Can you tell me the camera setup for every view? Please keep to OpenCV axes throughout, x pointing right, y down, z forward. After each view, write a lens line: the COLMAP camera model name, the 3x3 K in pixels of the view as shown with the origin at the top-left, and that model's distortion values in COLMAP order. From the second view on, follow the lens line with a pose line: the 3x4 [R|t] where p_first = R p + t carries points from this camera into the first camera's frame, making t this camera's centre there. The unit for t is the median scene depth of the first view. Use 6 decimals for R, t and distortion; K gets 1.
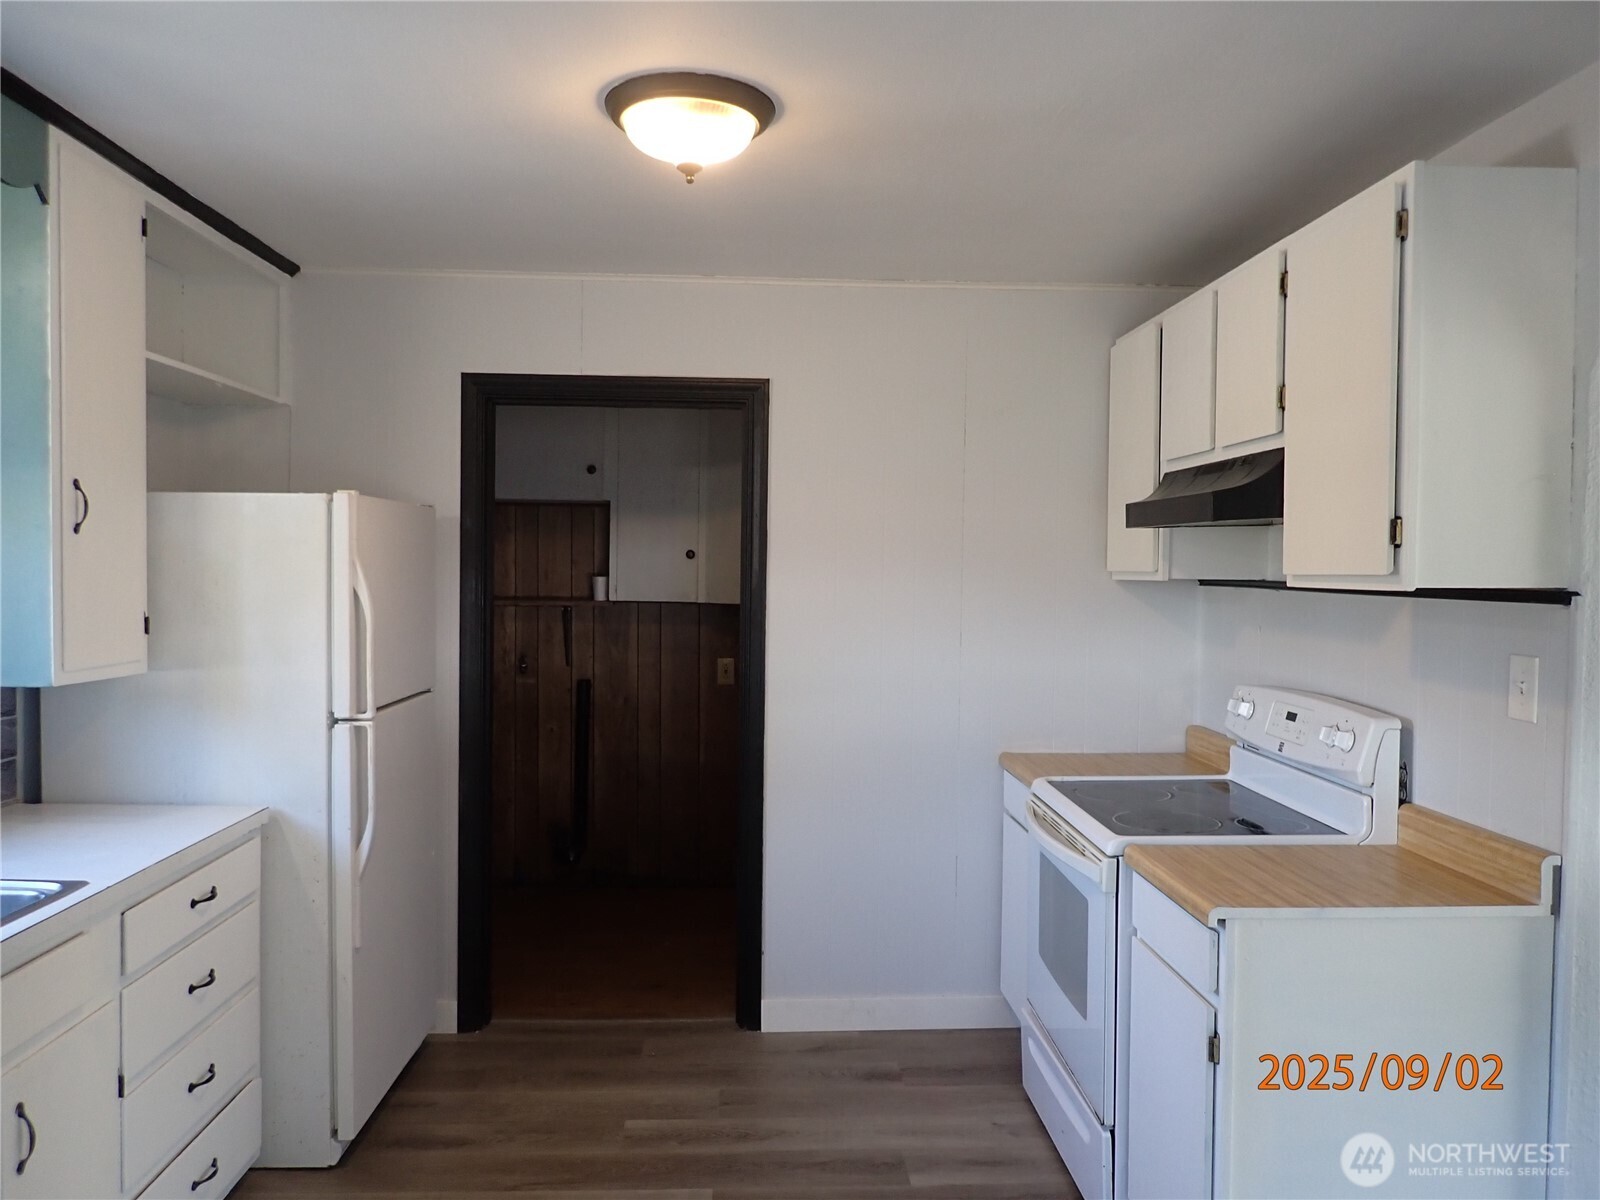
lens RADIAL K [[1162.2, 0, 800.0], [0, 1162.2, 600.0], [0, 0, 1]] dist [0.000575, -0.003526]
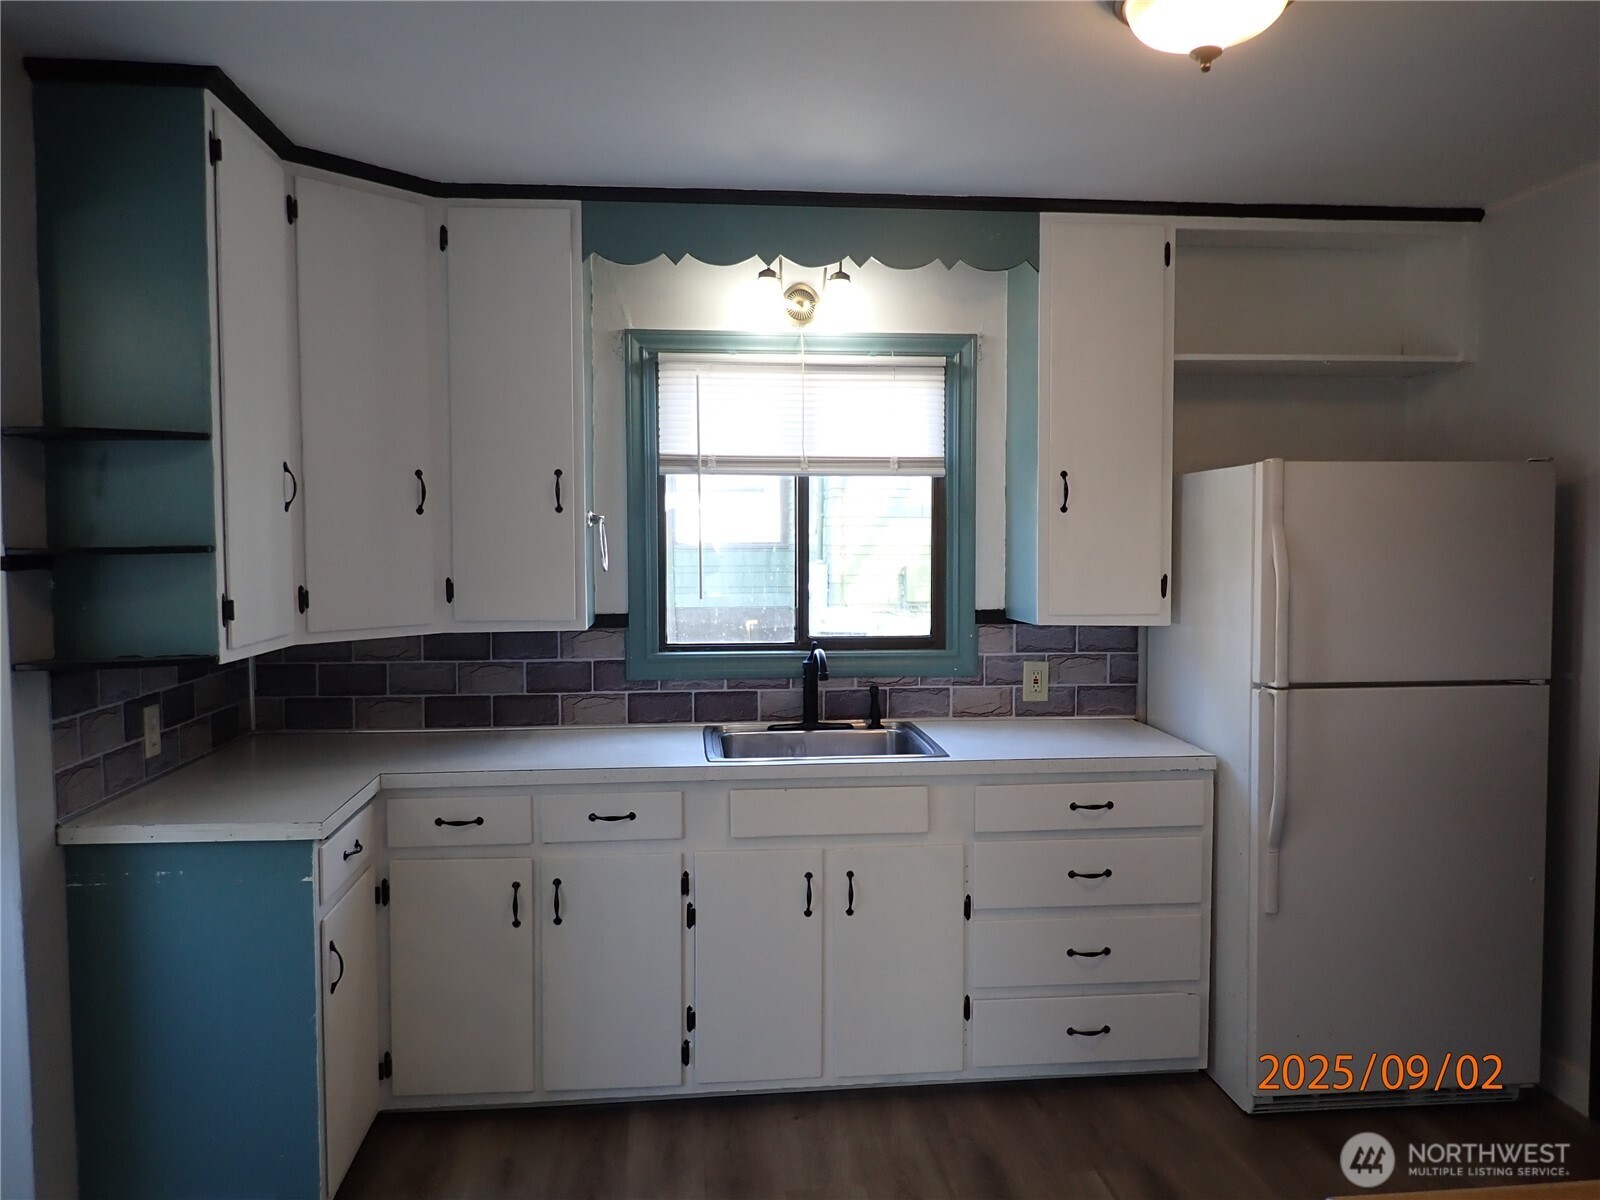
lens RADIAL K [[1190.5, 0, 800.0], [0, 1190.5, 600.0], [0, 0, 1]] dist [-0.047892, -0.001290]
pose [[0.042274, 0.038261, -0.998373, 0.642895], [-0.025086, 0.998992, 0.037223, 0.000987], [0.998791, 0.023472, 0.043191, 0.574793]]
